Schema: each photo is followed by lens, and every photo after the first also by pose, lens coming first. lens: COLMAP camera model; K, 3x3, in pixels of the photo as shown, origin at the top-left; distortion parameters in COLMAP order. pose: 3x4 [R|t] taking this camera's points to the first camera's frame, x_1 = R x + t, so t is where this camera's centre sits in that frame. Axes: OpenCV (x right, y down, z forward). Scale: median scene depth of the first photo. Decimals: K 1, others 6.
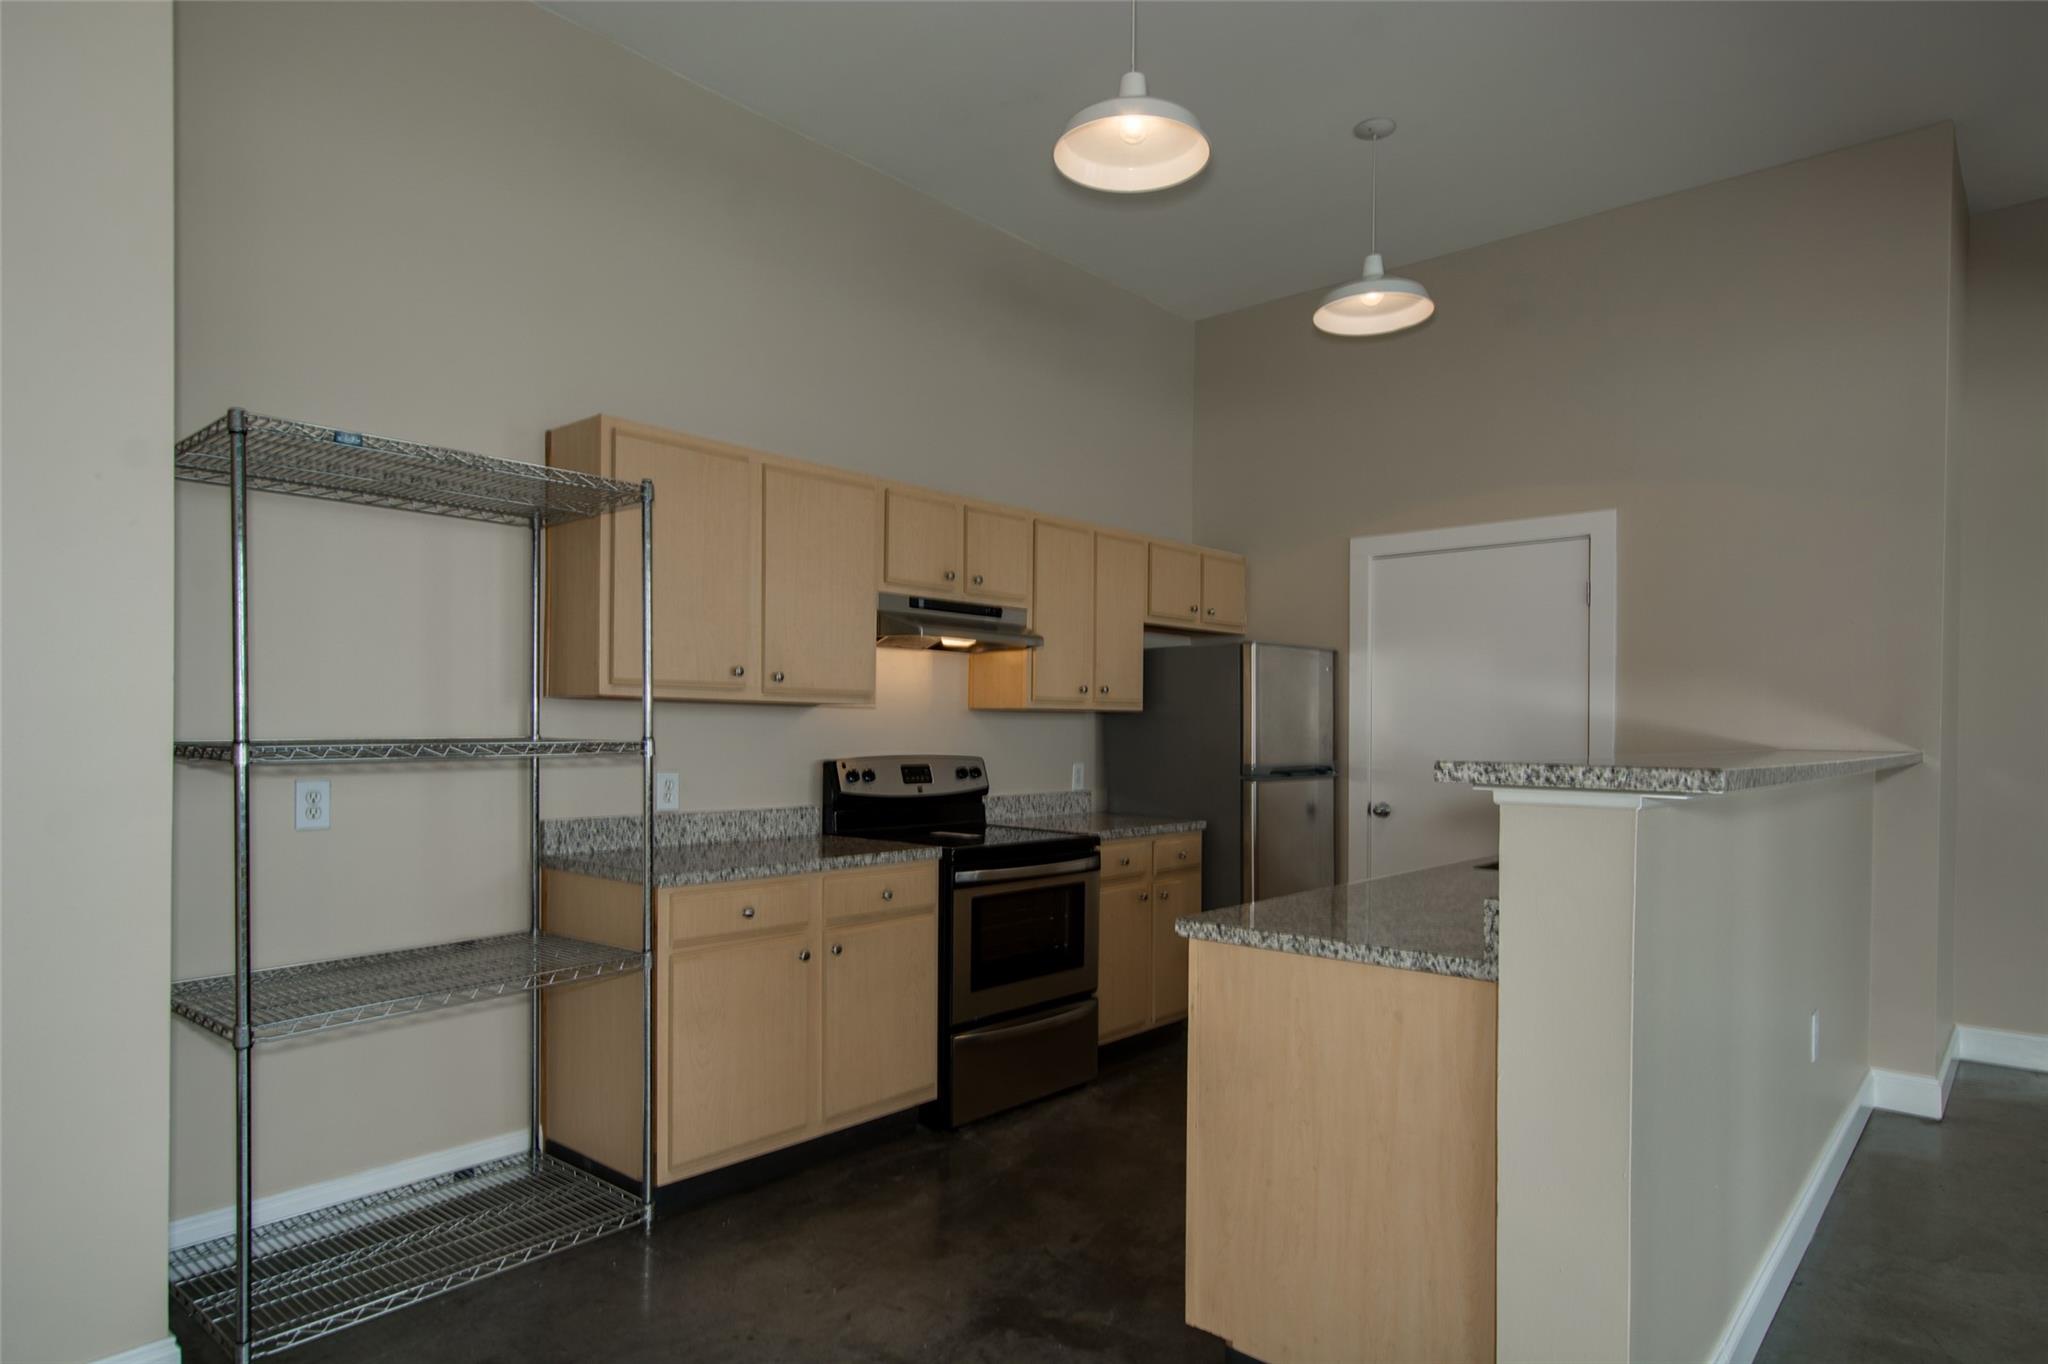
lens RADIAL K [[1181.4, 0, 1029.4], [0, 1181.4, 732.4], [0, 0, 1]] dist [-0.004296, -0.000338]
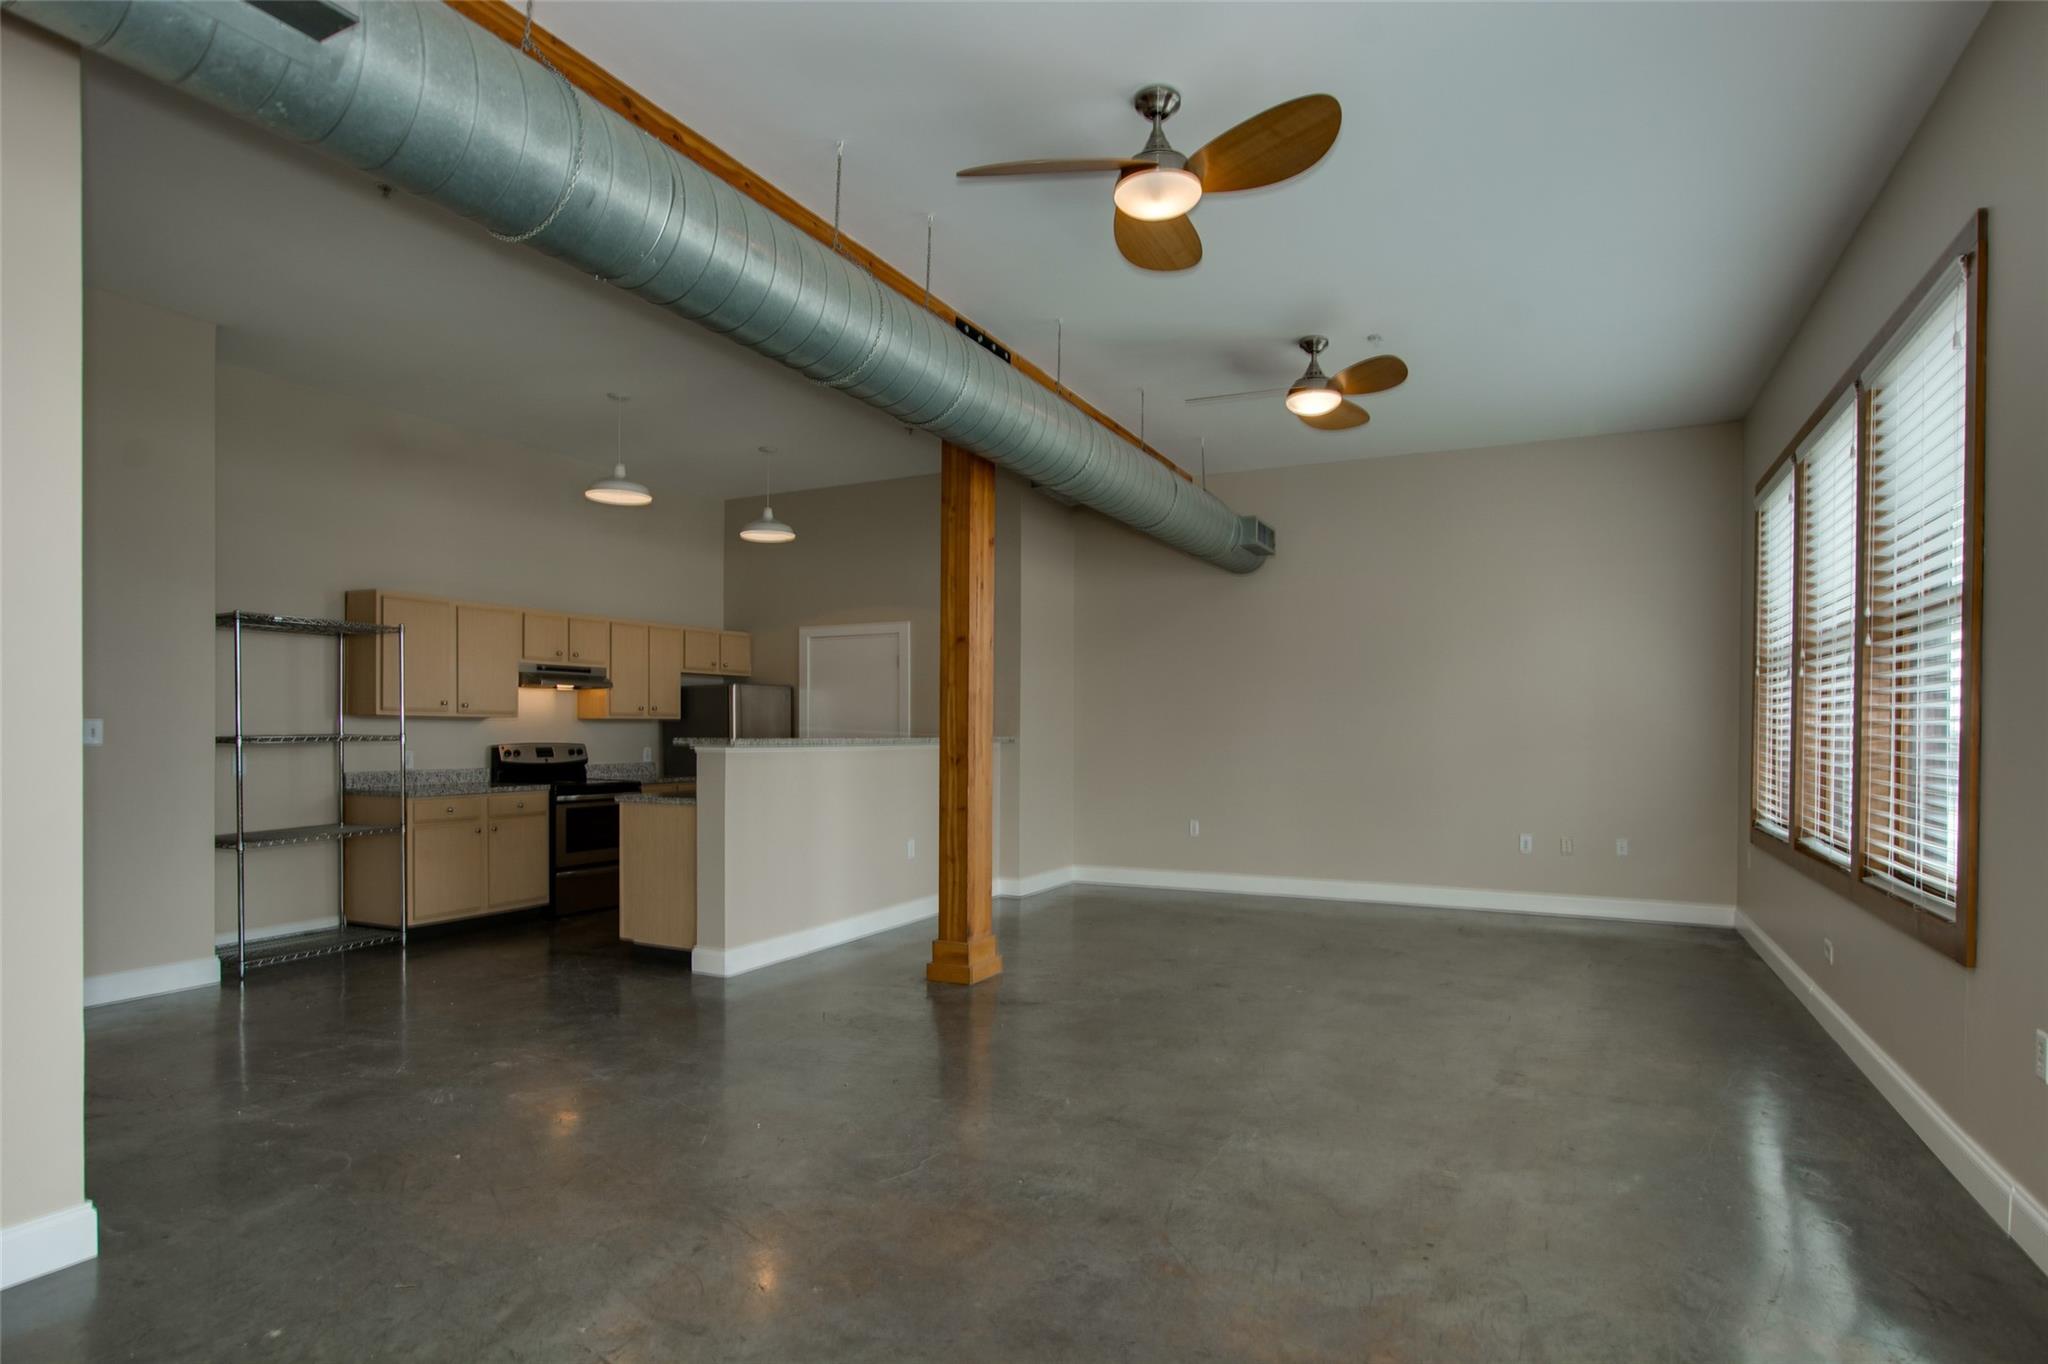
lens RADIAL K [[1081.4, 0, 1023.6], [0, 1081.4, 735.0], [0, 0, 1]] dist [-0.003002, 0.001025]
pose [[0.968618, -0.006401, 0.248471, 0.243425], [0.005429, 0.999975, 0.004596, 0.002200], [-0.248494, -0.003103, 0.968628, -0.995719]]
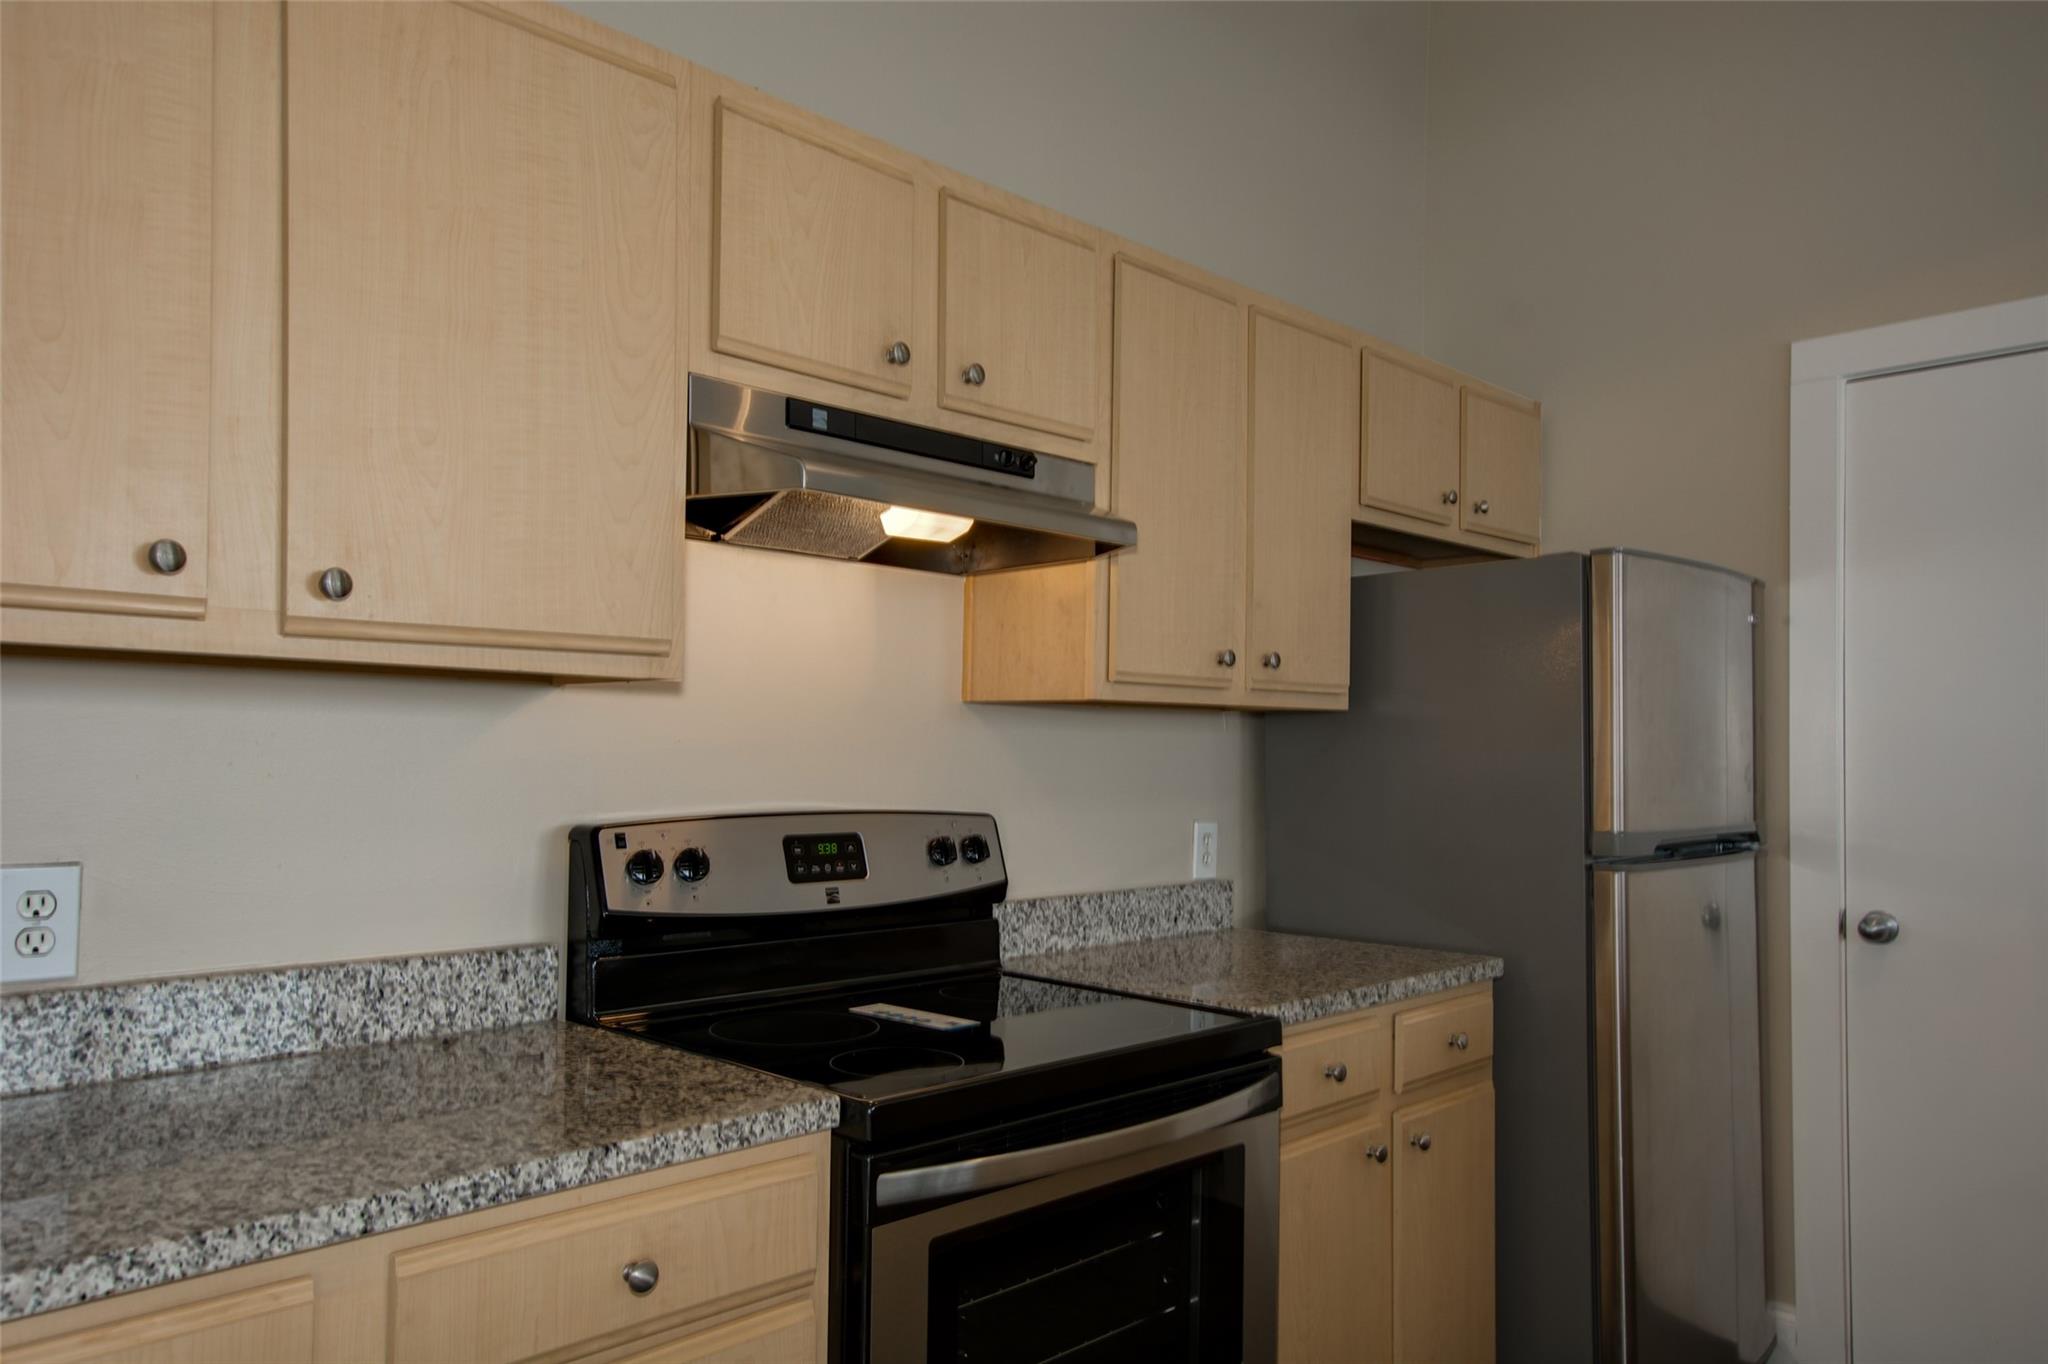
lens RADIAL K [[1440.3, 0, 1023.8], [0, 1440.3, 732.3], [0, 0, 1]] dist [0.022795, 0.006737]
pose [[0.998429, 0.001372, -0.056015, 0.001222], [-0.002401, 0.999830, -0.018305, 0.001215], [0.055980, 0.018410, 0.998262, 0.533163]]
